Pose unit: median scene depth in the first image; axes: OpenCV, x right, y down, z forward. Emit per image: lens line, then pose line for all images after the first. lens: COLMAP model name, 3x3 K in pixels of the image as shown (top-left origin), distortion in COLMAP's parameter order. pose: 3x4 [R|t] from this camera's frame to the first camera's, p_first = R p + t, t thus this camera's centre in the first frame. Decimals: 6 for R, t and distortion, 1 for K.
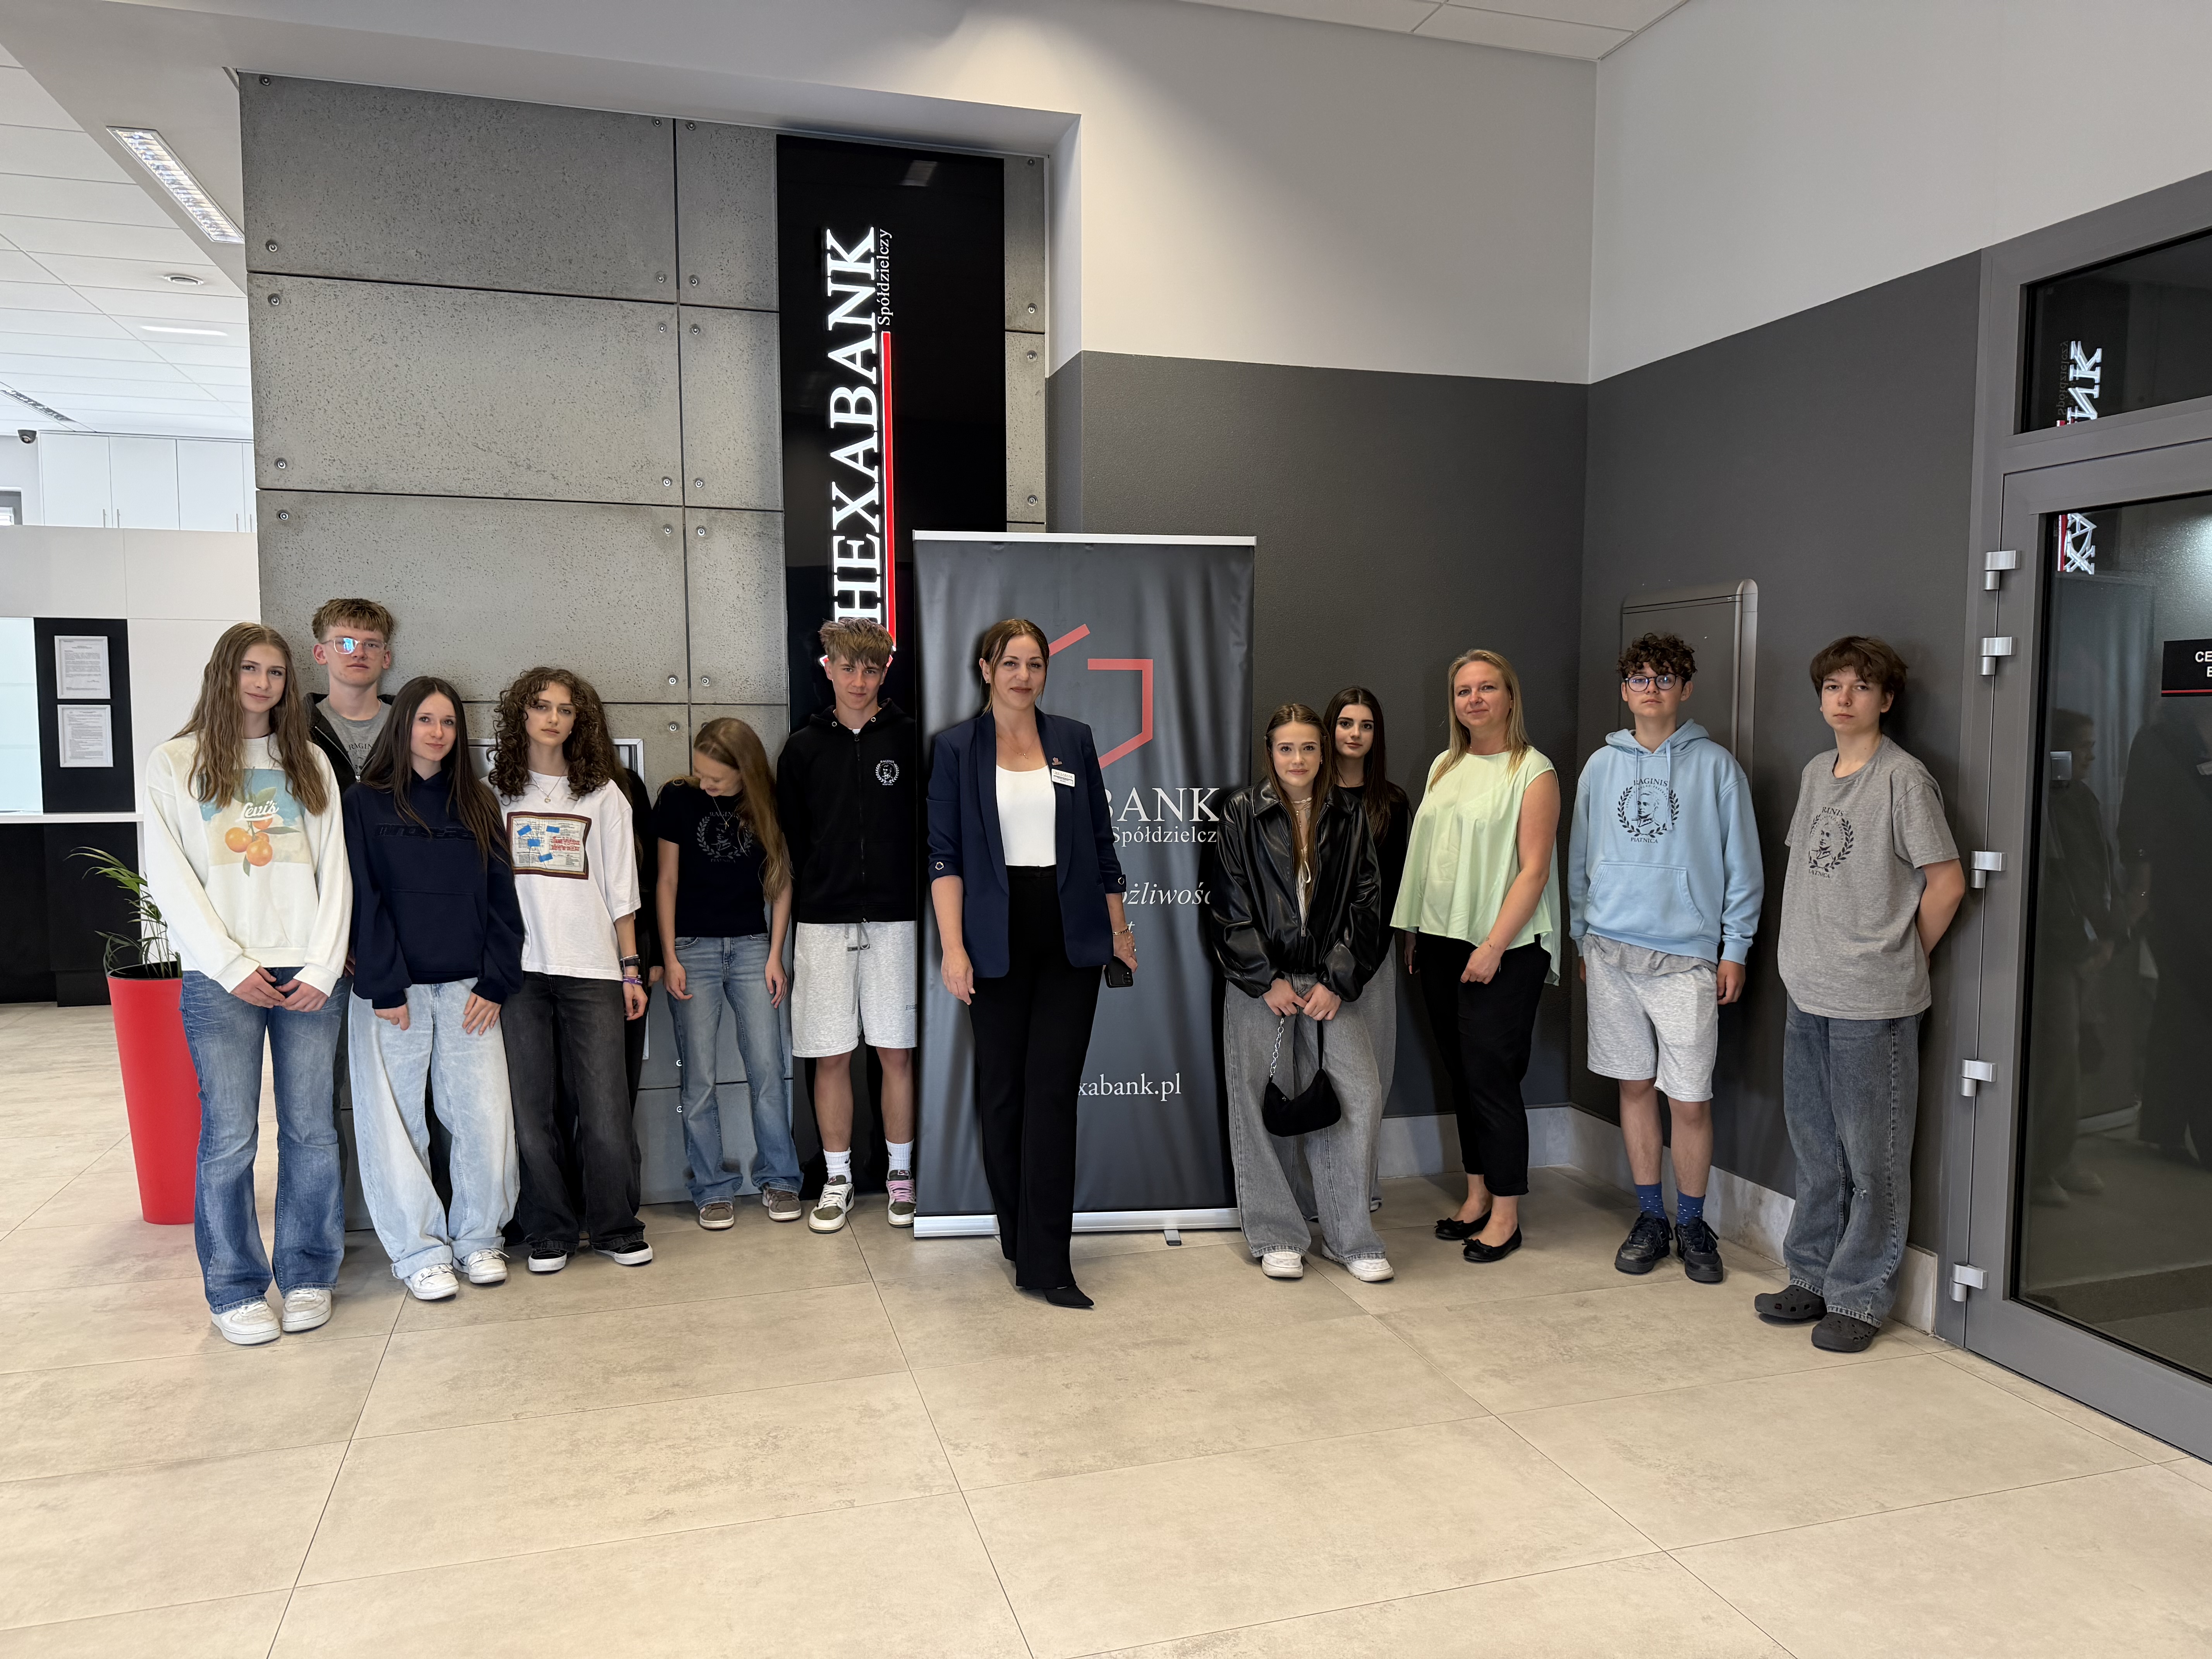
lens RADIAL K [[1561.5, 0, 1109.7], [0, 1561.5, 831.8], [0, 0, 1]] dist [-0.009778, -0.001399]
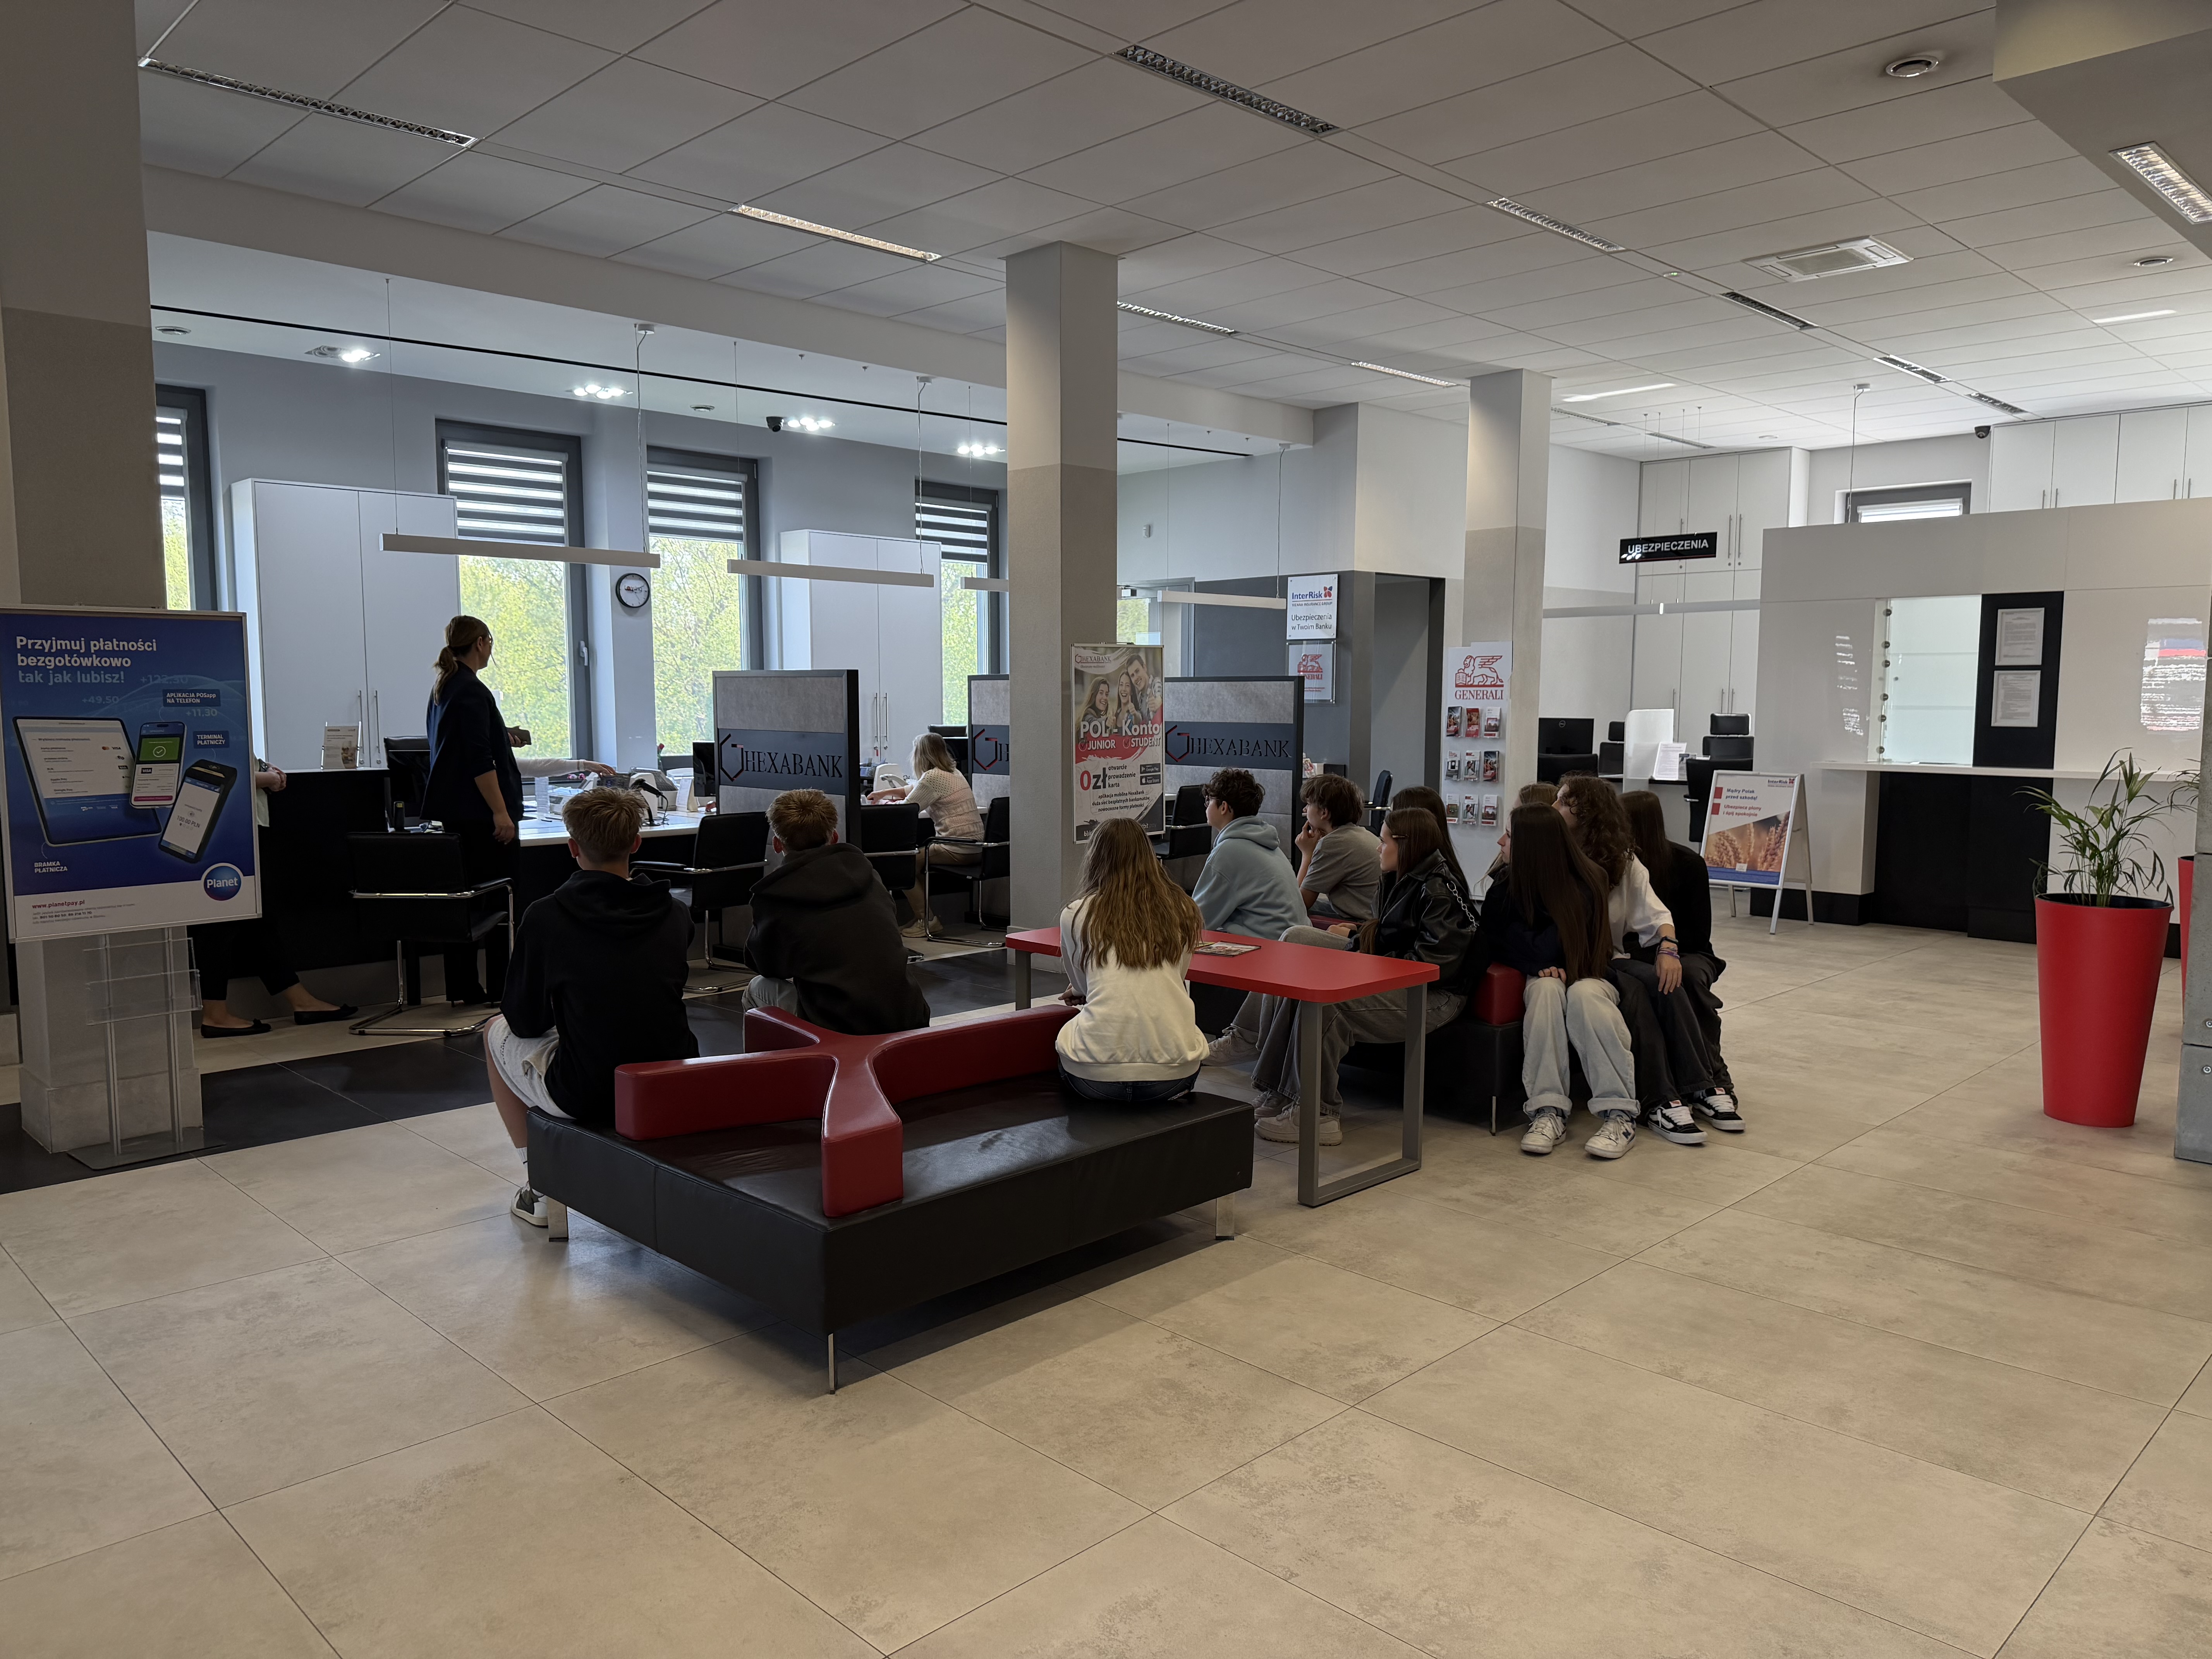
lens RADIAL K [[1561.5, 0, 1109.0], [0, 1561.5, 841.4], [0, 0, 1]] dist [-0.009778, -0.001399]
pose [[0.461422, 0.086215, -0.882982, 0.038698], [-0.067008, 0.995811, 0.062216, 0.016352], [0.884647, 0.030459, 0.465266, -0.102758]]
